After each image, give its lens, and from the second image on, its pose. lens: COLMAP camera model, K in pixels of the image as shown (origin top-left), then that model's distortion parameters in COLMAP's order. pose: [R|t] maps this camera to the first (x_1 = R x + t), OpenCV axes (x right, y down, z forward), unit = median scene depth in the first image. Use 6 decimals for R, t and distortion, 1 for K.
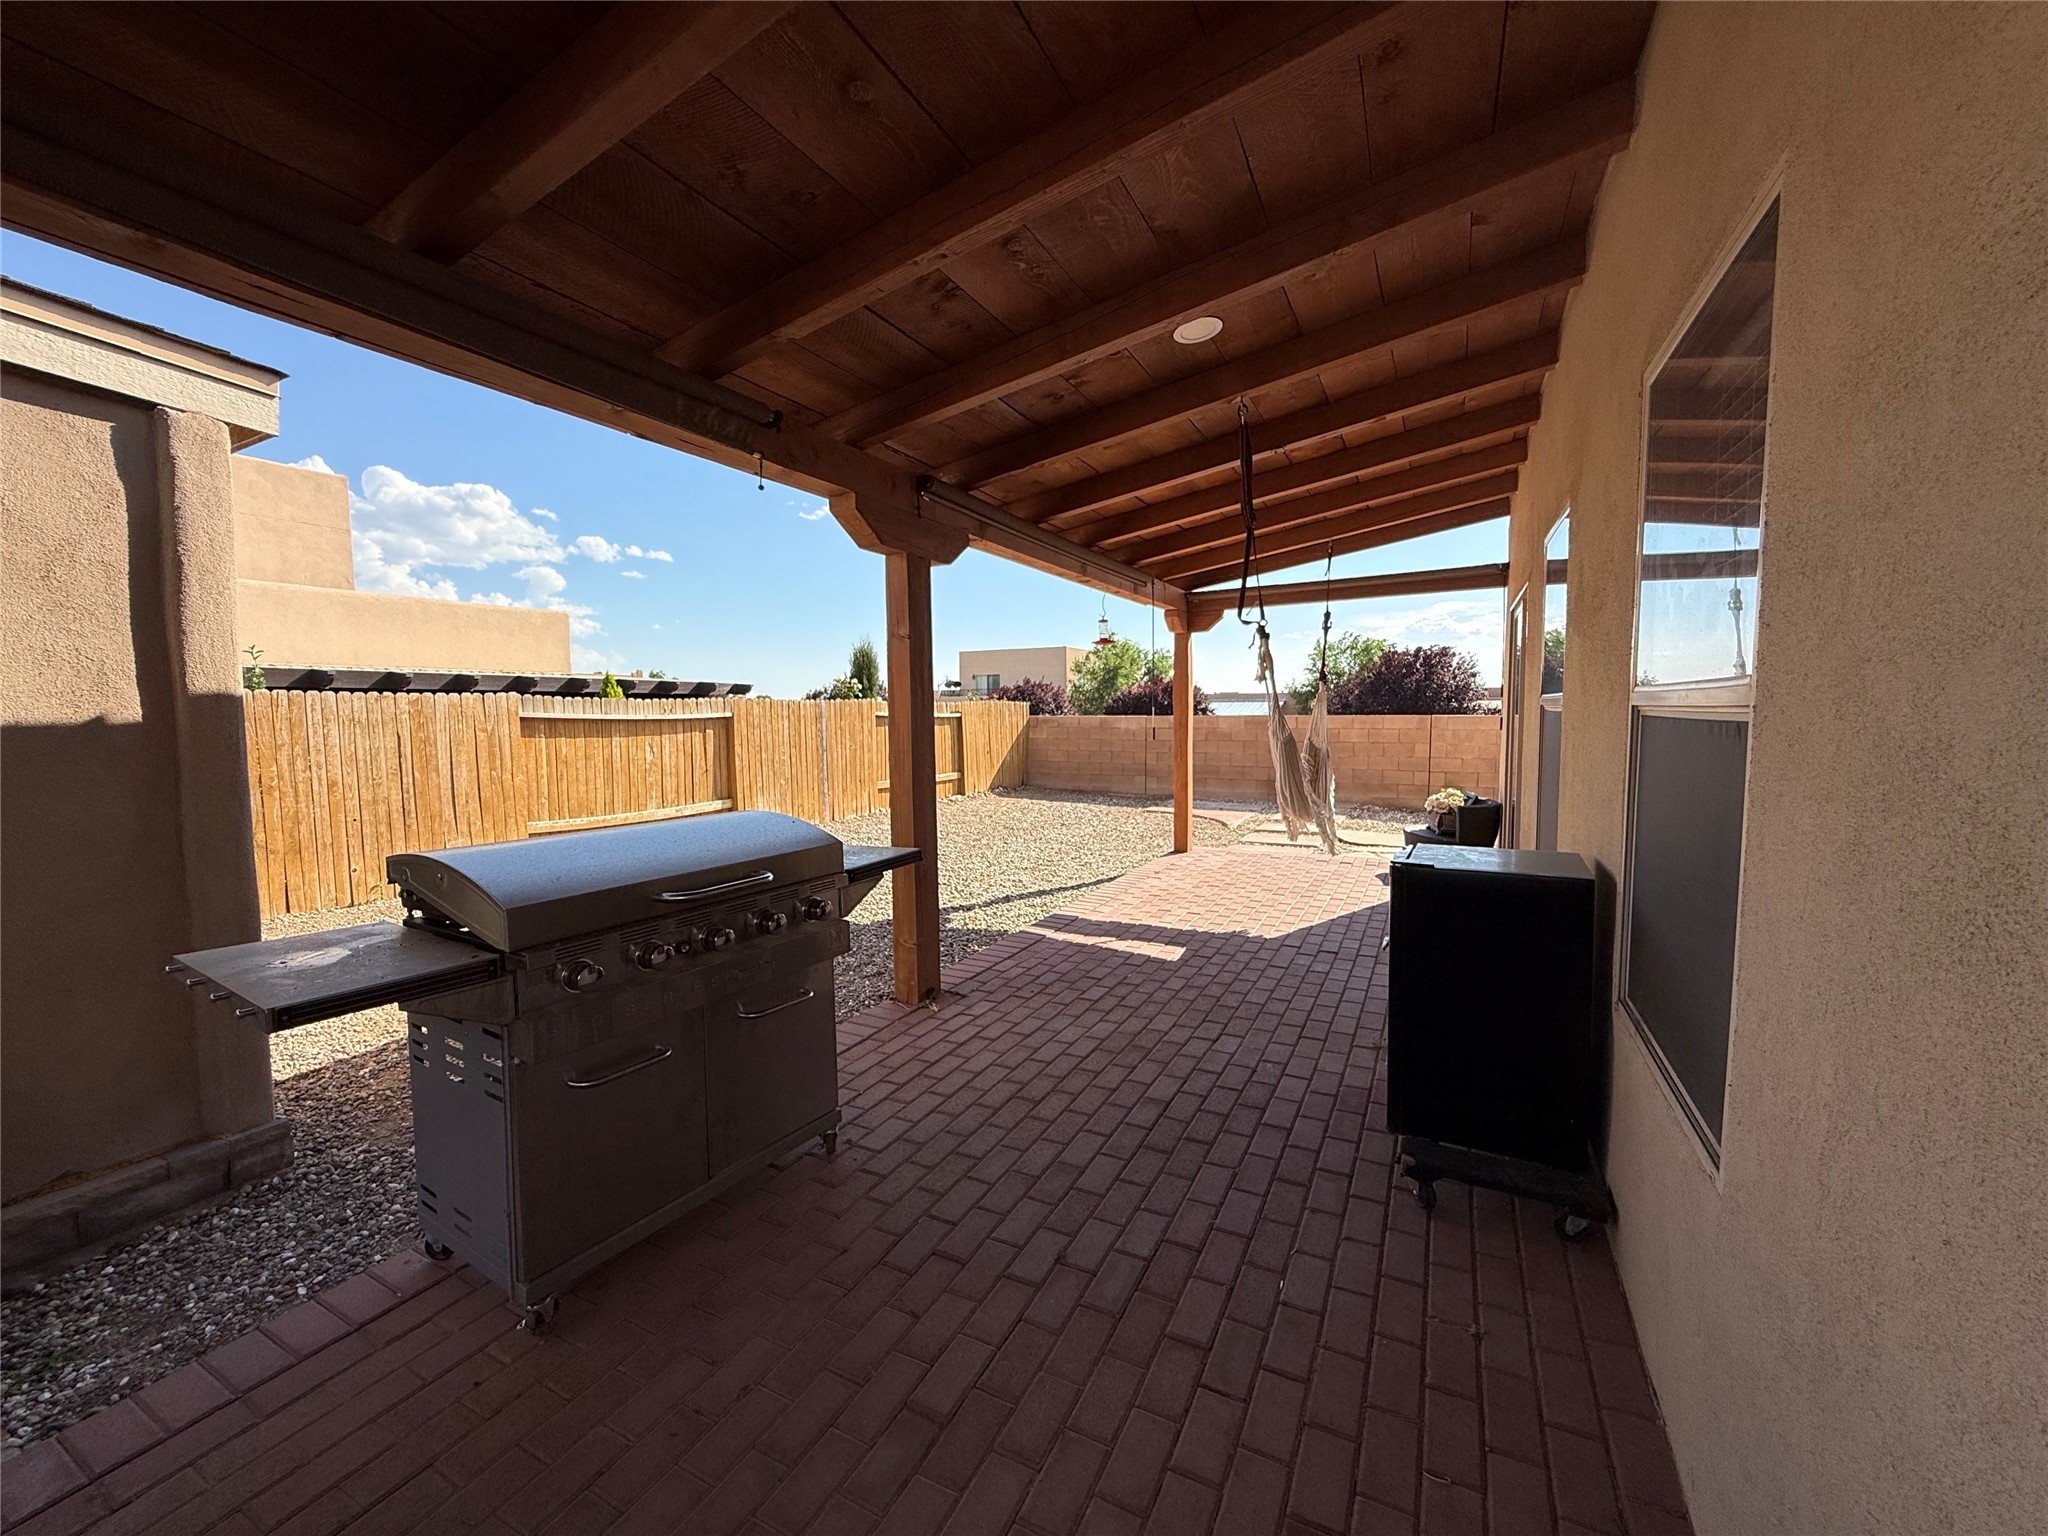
lens RADIAL K [[817.6, 0, 1021.4], [0, 817.6, 766.6], [0, 0, 1]] dist [0.000778, 0.000762]
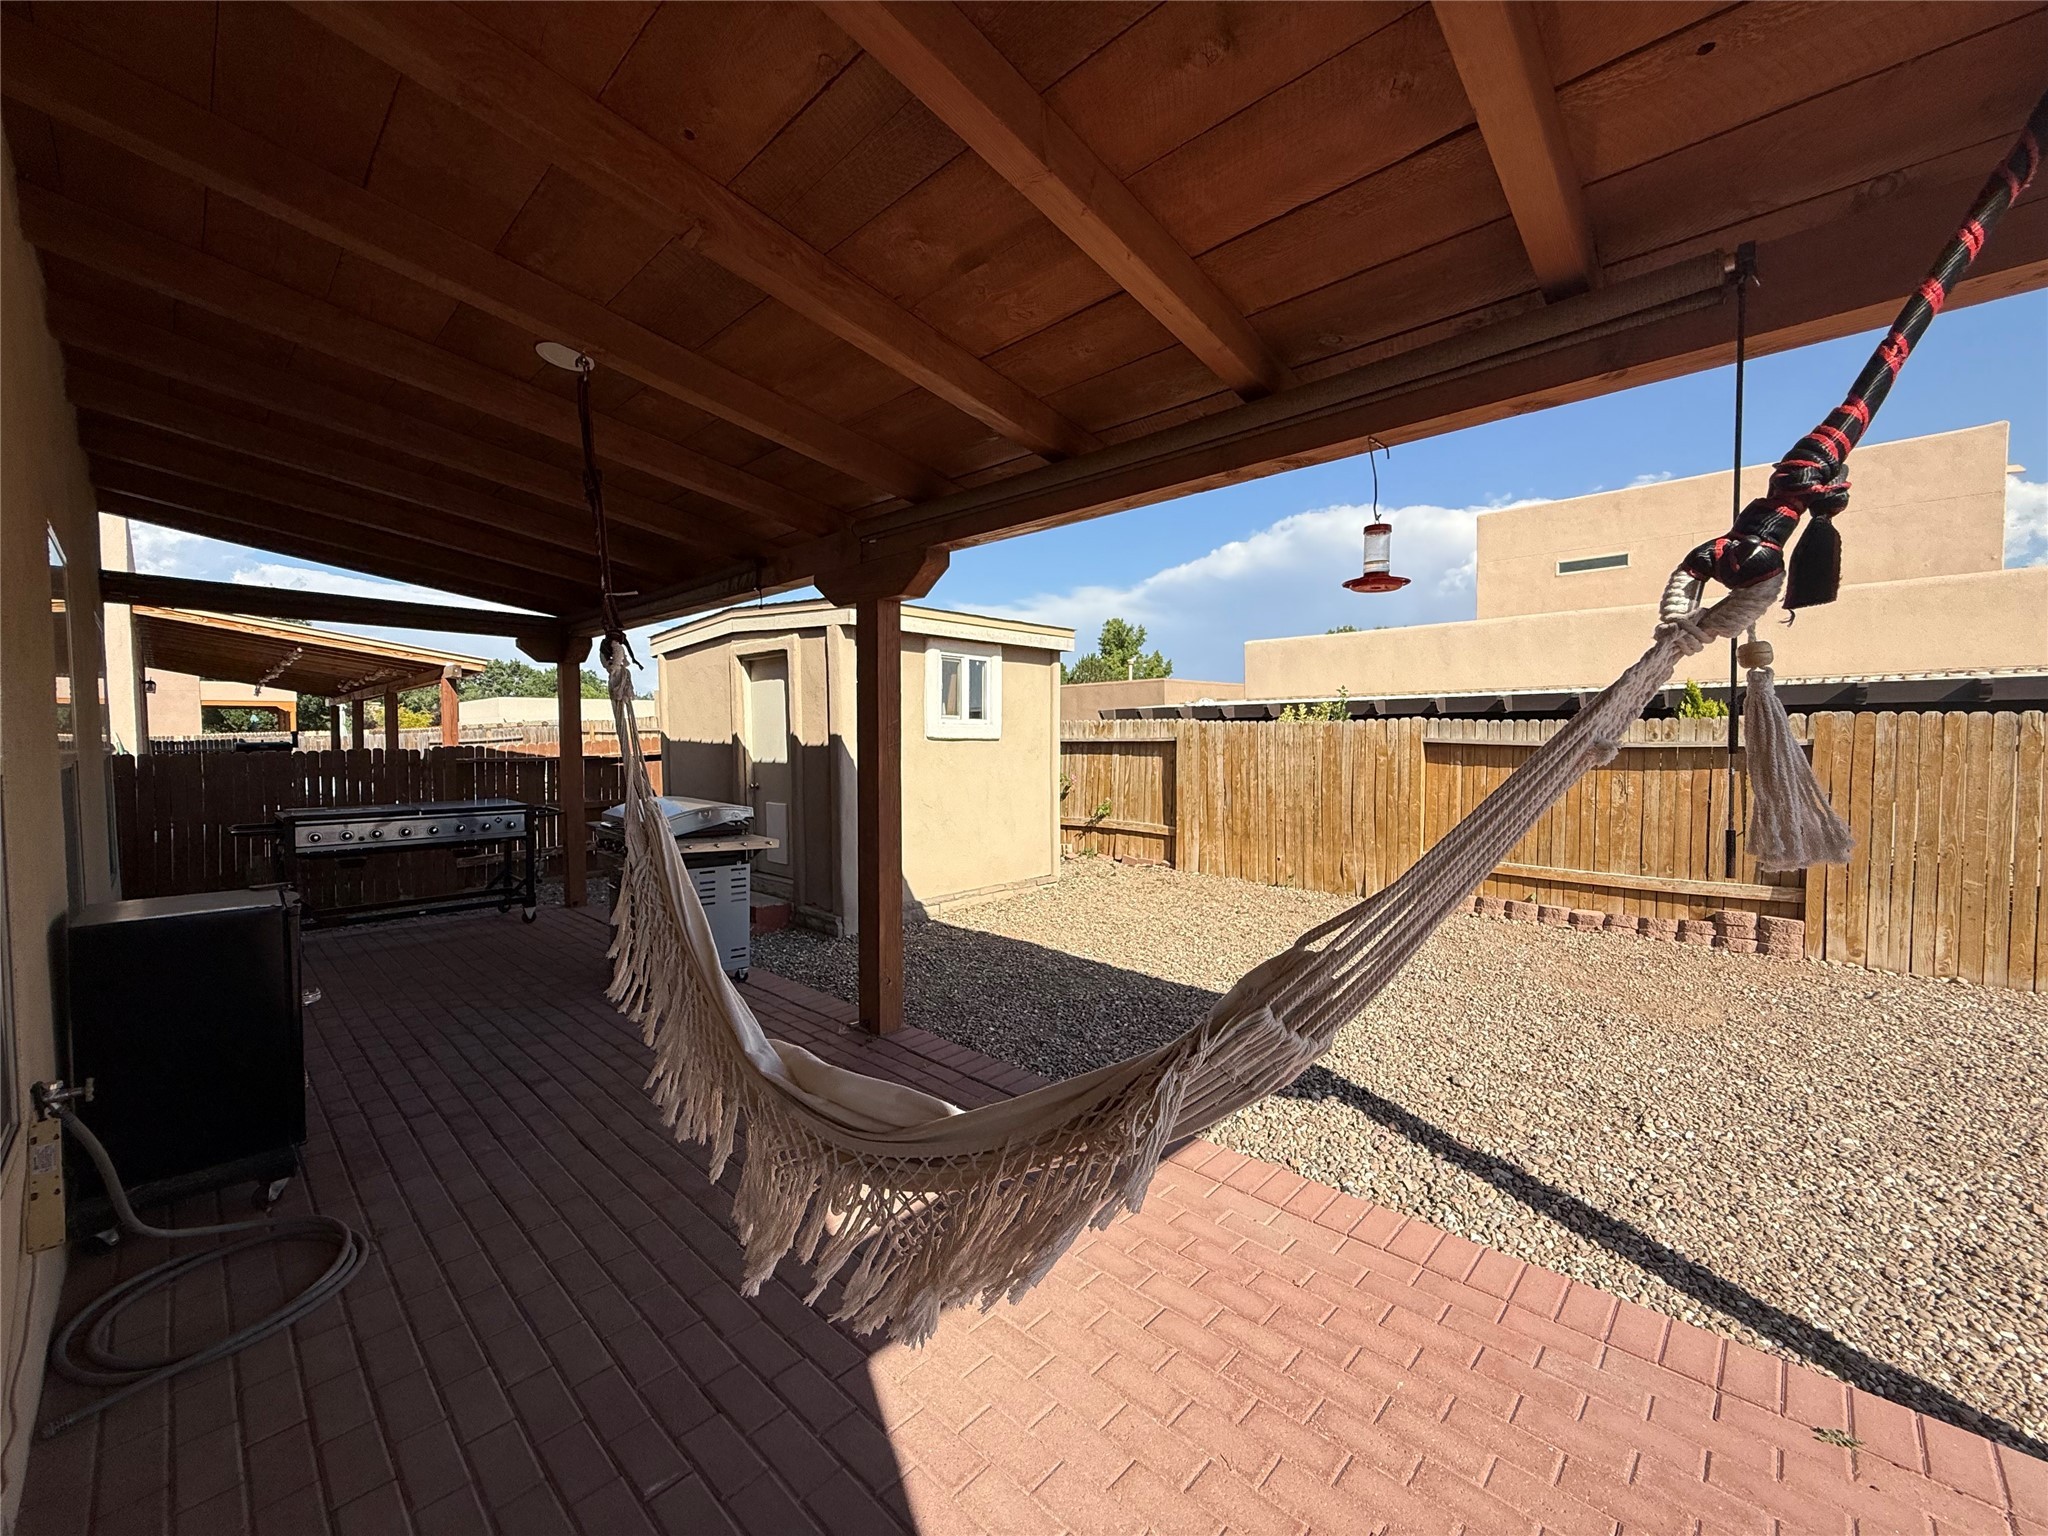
lens RADIAL K [[817.6, 0, 1014.3], [0, 817.6, 765.4], [0, 0, 1]] dist [0.000778, 0.000762]
pose [[-0.284853, 0.045511, -0.957490, 0.346552], [-0.056256, 0.996357, 0.064094, -0.052174], [0.956919, 0.072122, -0.281255, 0.626232]]
